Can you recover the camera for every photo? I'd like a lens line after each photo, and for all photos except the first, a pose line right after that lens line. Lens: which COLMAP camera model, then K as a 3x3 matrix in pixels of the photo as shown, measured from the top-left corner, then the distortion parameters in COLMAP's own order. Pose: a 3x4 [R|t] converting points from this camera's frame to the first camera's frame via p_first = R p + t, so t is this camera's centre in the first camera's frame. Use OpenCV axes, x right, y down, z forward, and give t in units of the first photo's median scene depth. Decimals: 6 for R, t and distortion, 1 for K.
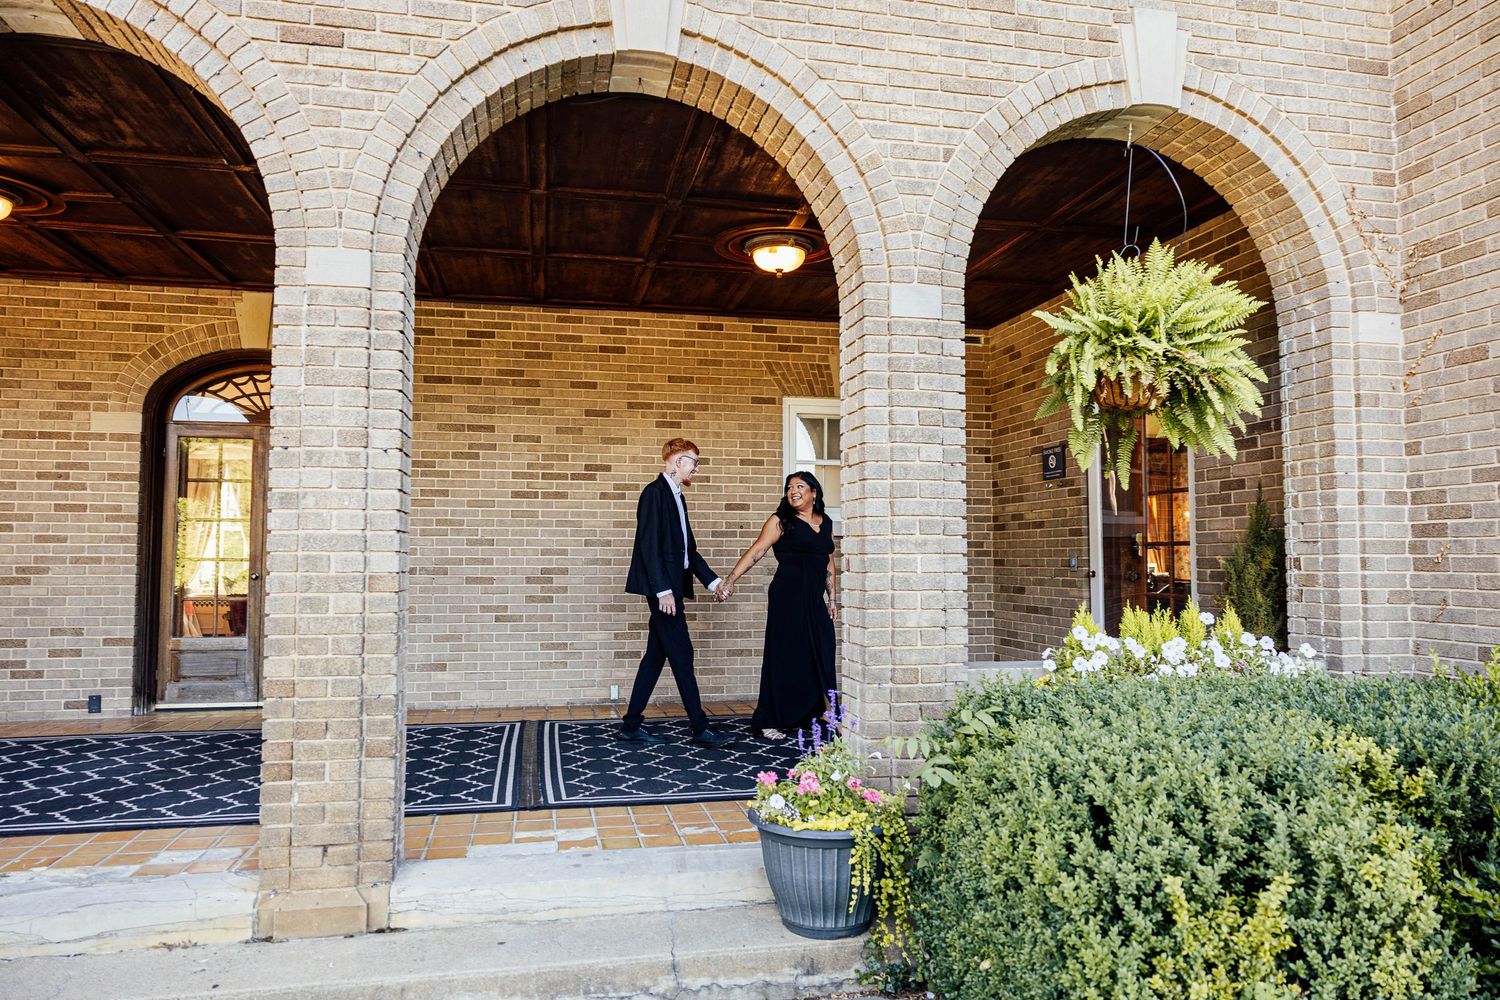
lens RADIAL K [[1005.1, 0, 750.4], [0, 1005.1, 497.7], [0, 0, 1]] dist [0.002395, 0.003277]
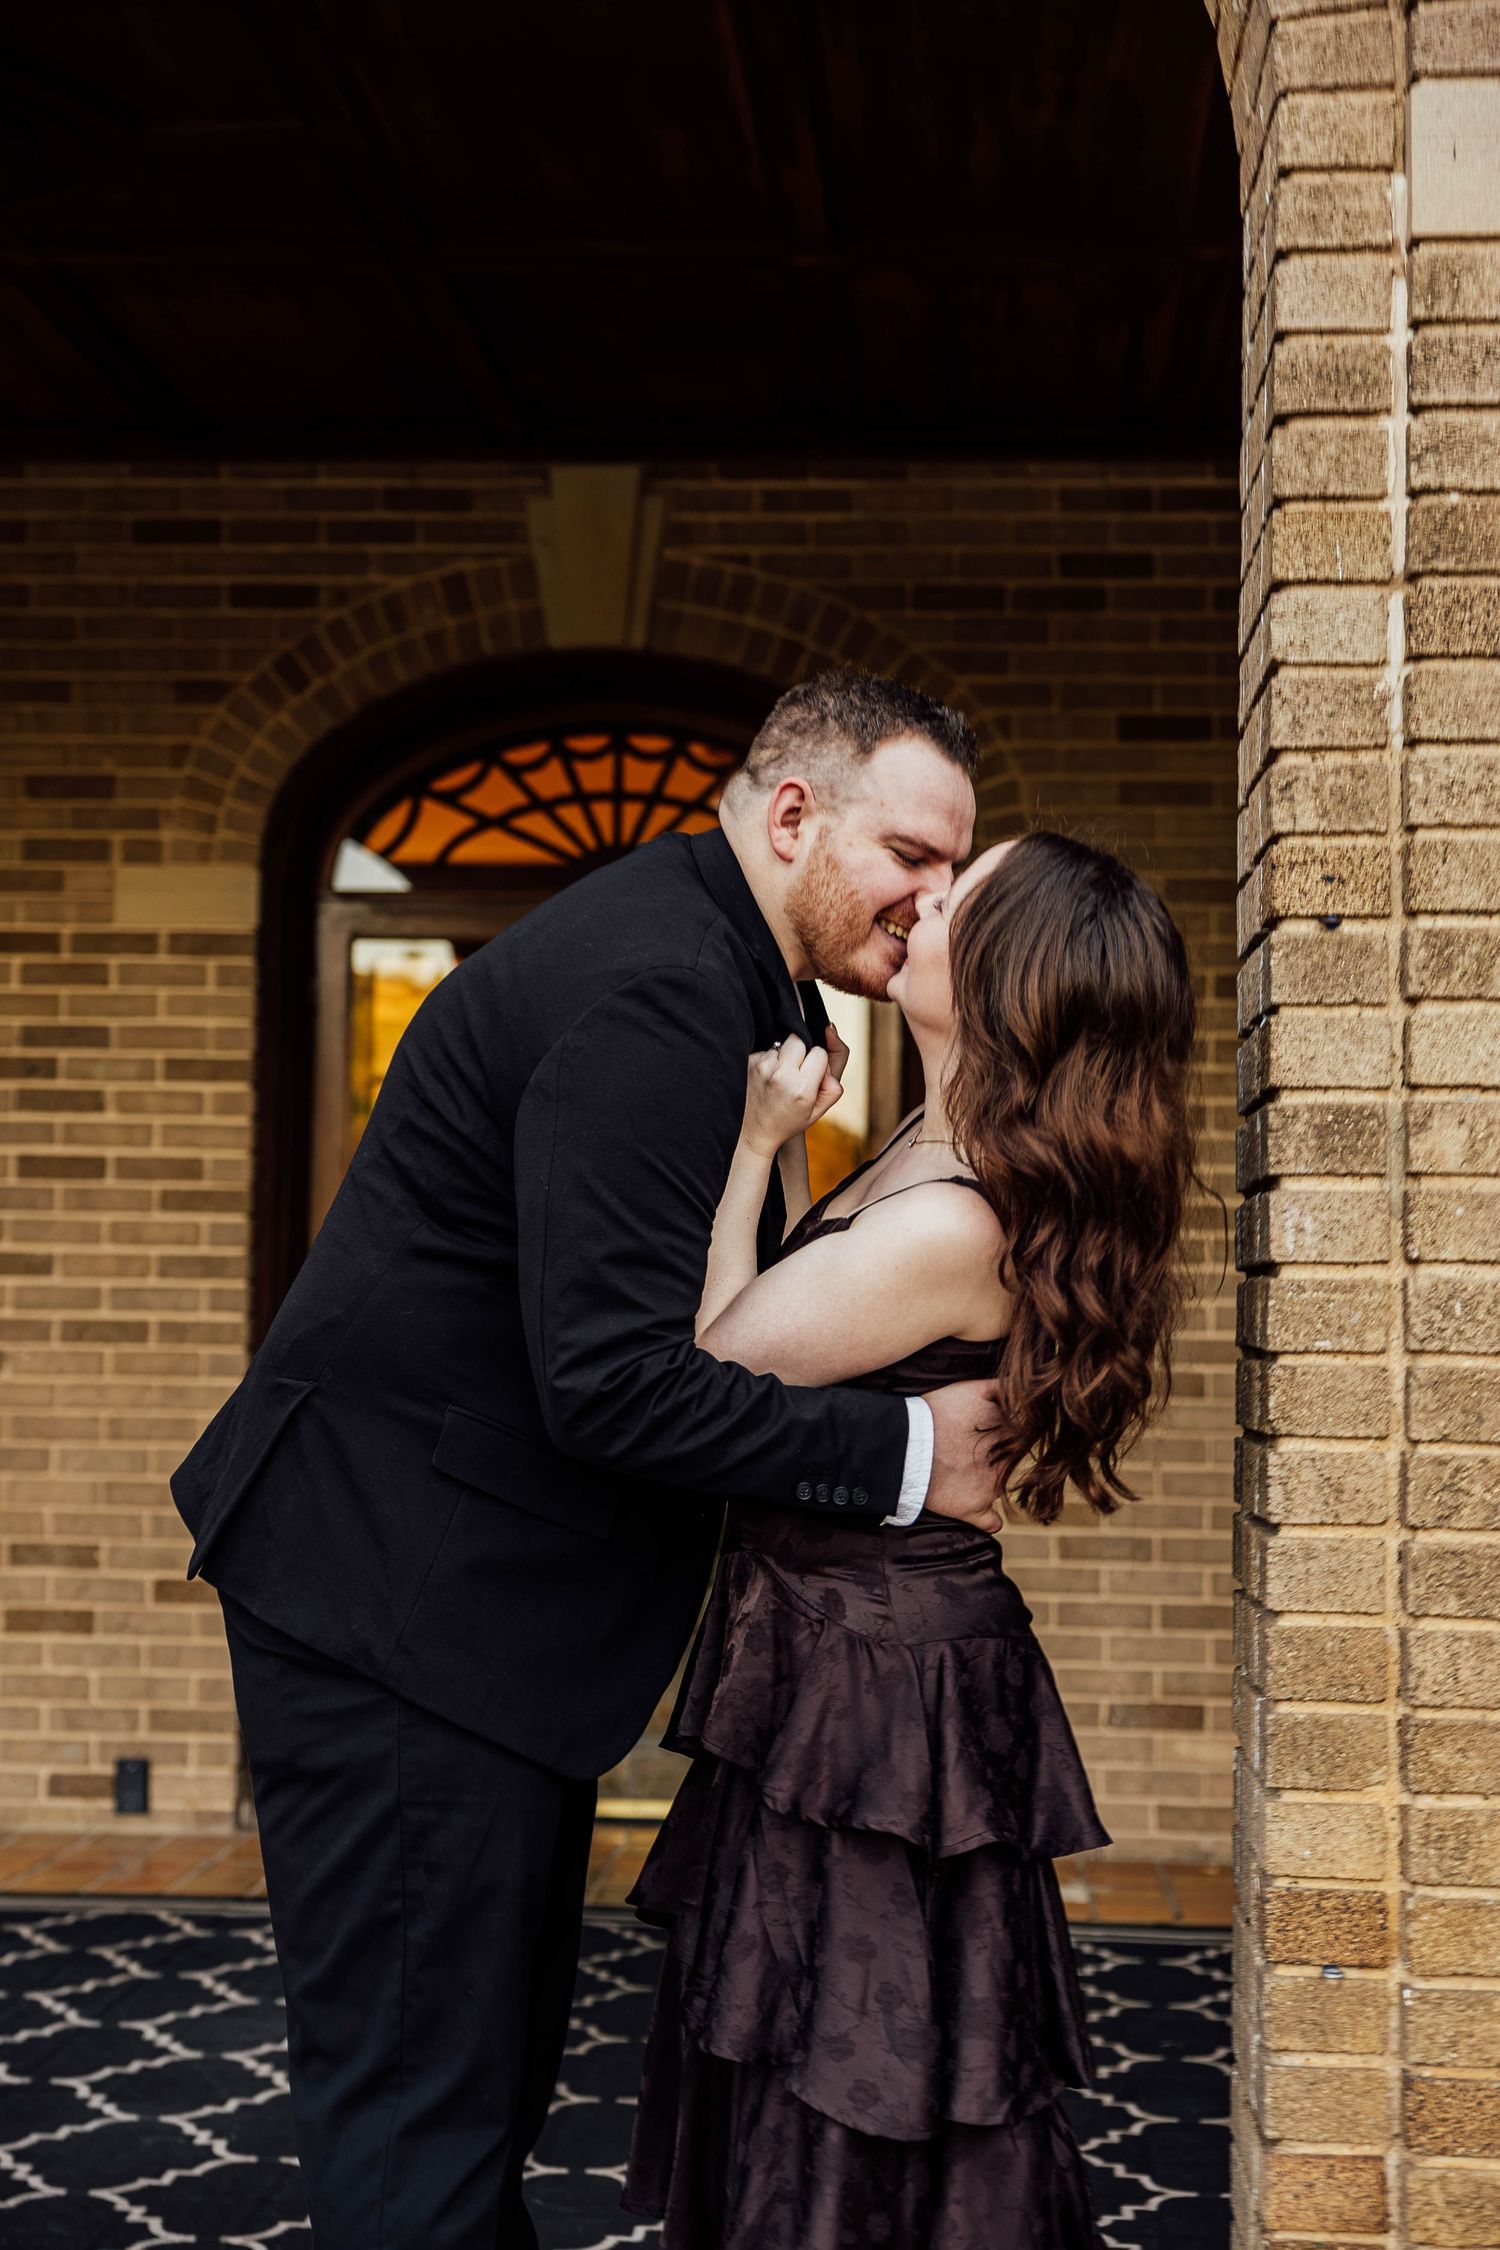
lens RADIAL K [[2995.7, 0, 748.8], [0, 2995.7, 1124.8], [0, 0, 1]] dist [0.019645, 0.000000]
pose [[0.963400, -0.002975, -0.268051, -0.207188], [0.002053, 0.999991, -0.003721, 0.000663], [0.268060, 0.003034, 0.963397, 0.139080]]
